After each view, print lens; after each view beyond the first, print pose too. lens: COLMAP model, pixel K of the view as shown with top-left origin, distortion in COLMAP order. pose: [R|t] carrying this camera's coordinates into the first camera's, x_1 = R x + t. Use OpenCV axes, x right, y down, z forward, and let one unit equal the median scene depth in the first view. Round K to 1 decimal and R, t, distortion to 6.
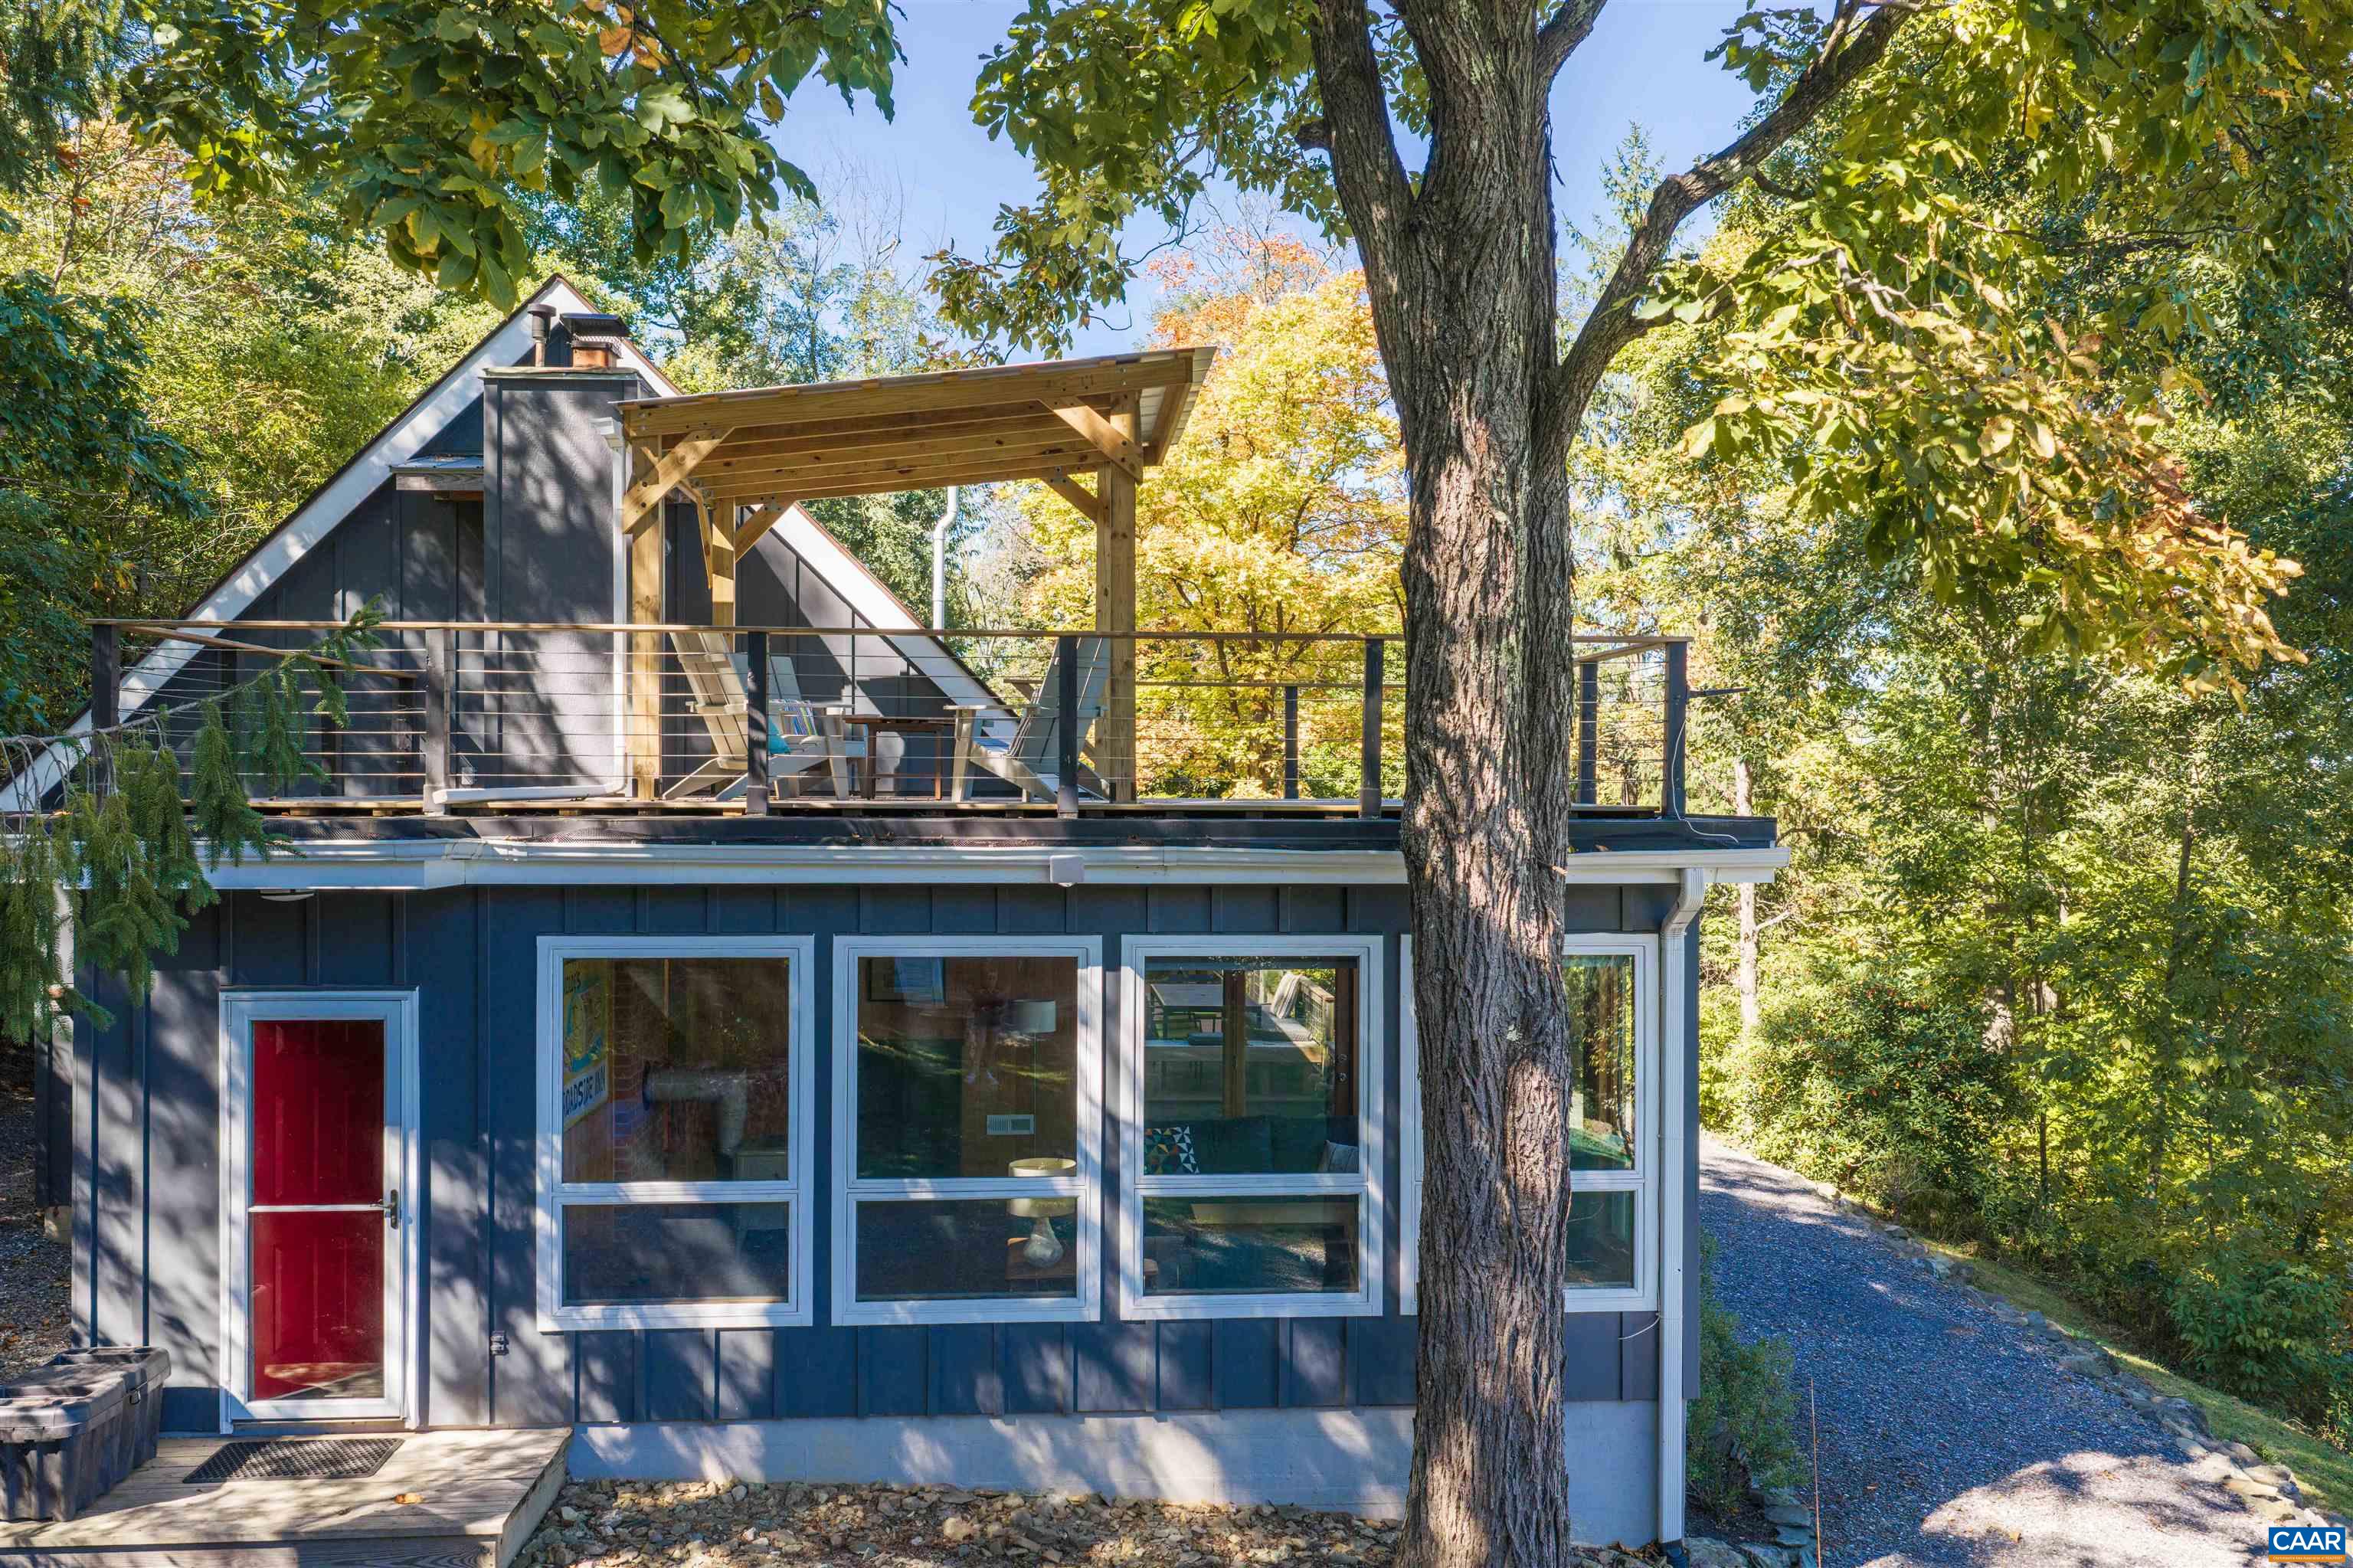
lens RADIAL K [[1950.4, 0, 1180.7], [0, 1950.4, 788.6], [0, 0, 1]] dist [-0.014822, 0.001071]
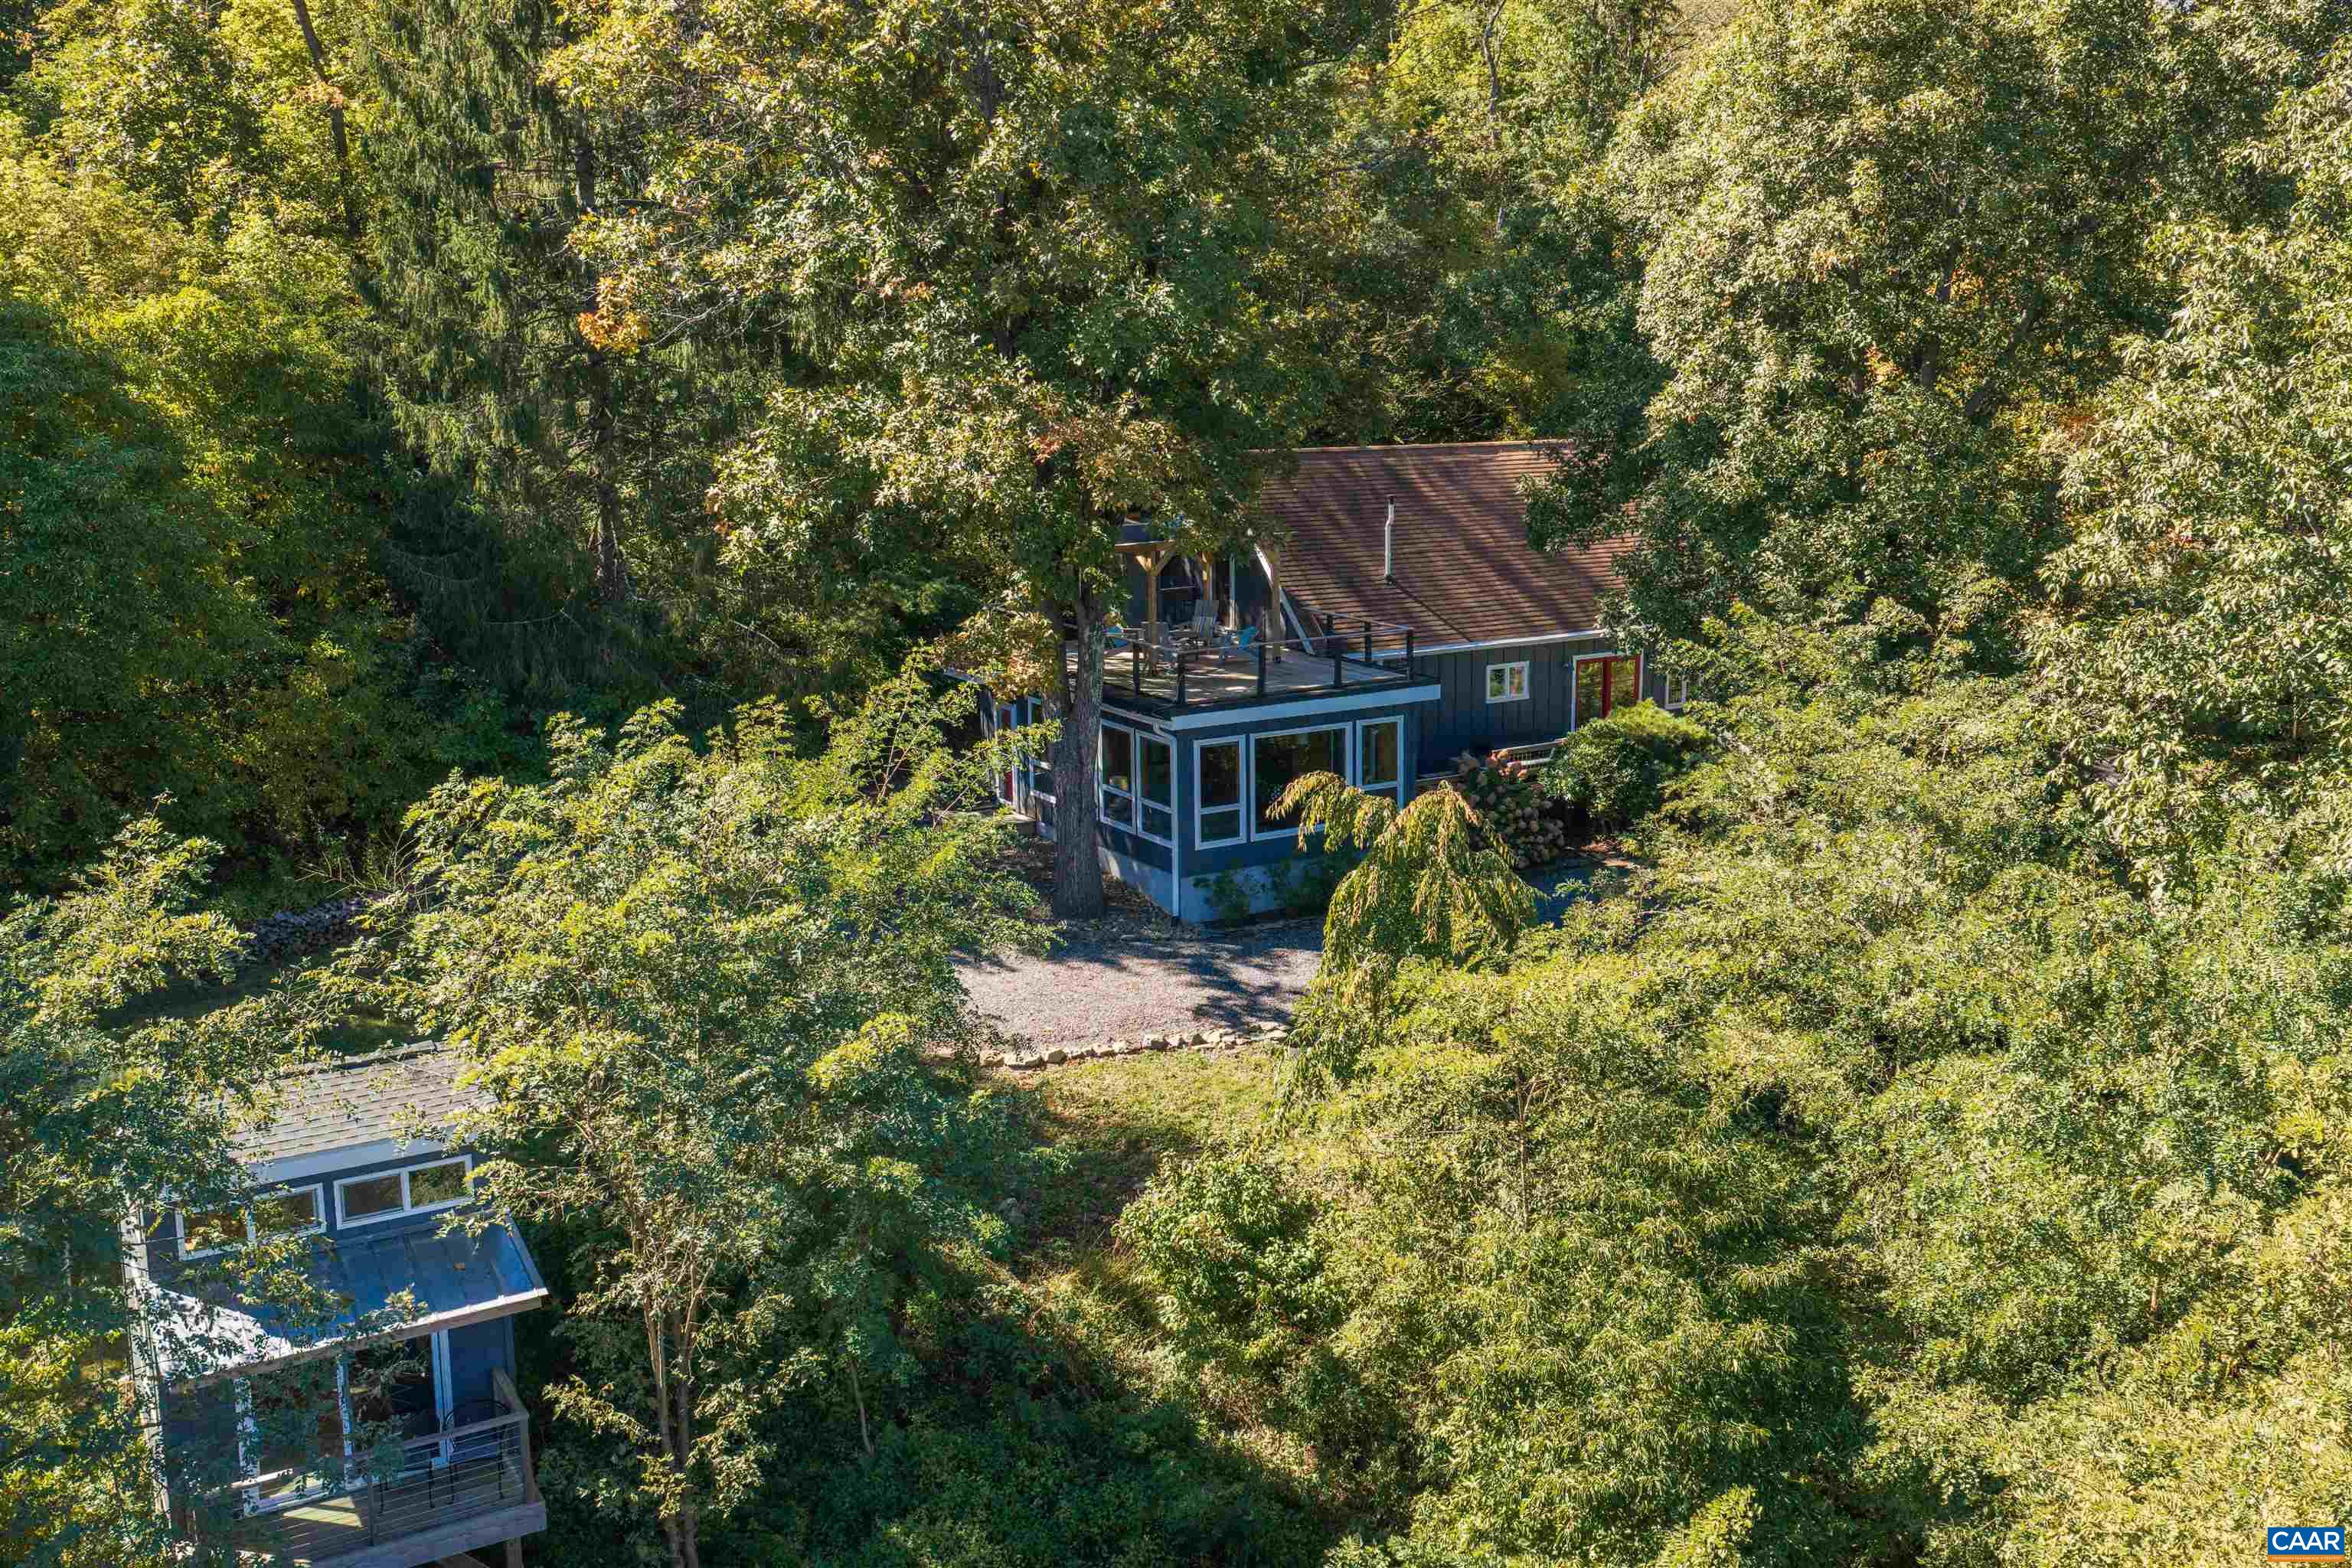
lens RADIAL K [[1949.5, 0, 1177.1], [0, 1949.5, 780.9], [0, 0, 1]] dist [-0.014822, 0.001071]
pose [[0.432494, 0.169144, -0.885629, 3.308927], [0.015356, 0.980722, 0.194804, -0.518856], [0.901506, -0.097851, 0.421559, -0.408170]]
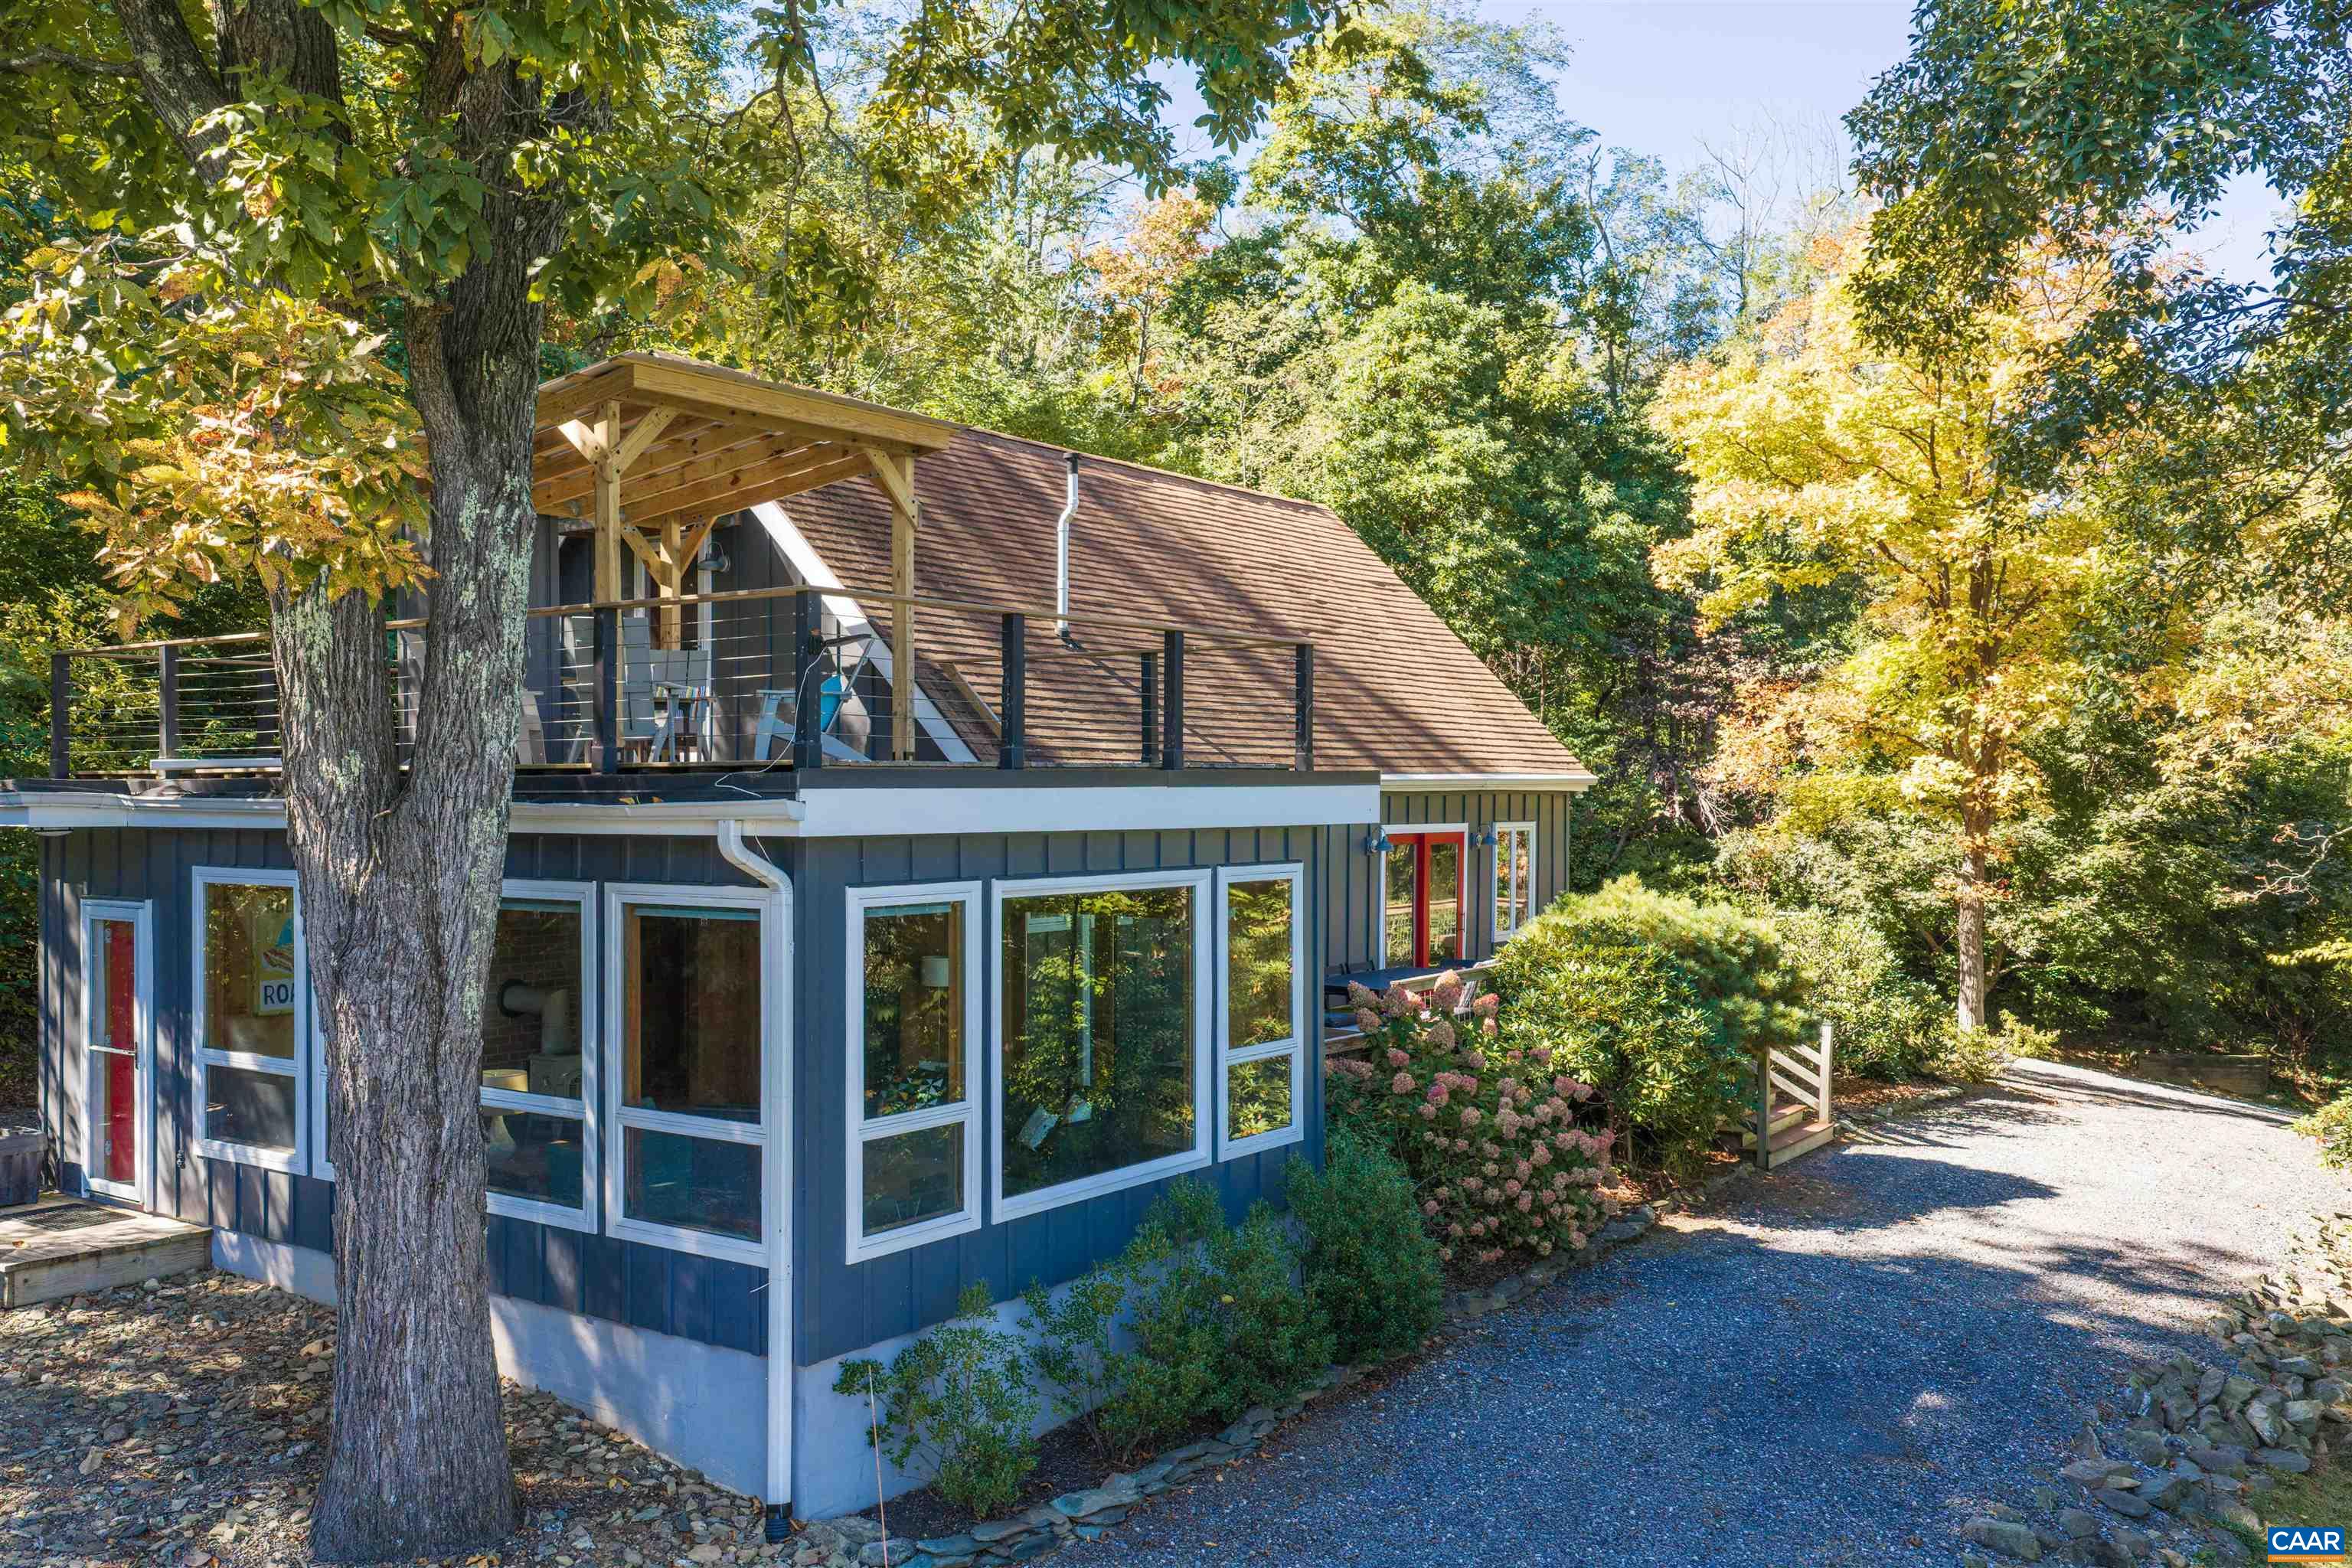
lens RADIAL K [[1949.5, 0, 1175.5], [0, 1949.5, 794.4], [0, 0, 1]] dist [-0.014822, 0.001071]
pose [[0.763596, -0.004537, -0.645678, 1.076735], [0.006922, 0.999975, 0.001160, 0.027970], [0.645657, -0.005356, 0.763609, 0.398160]]
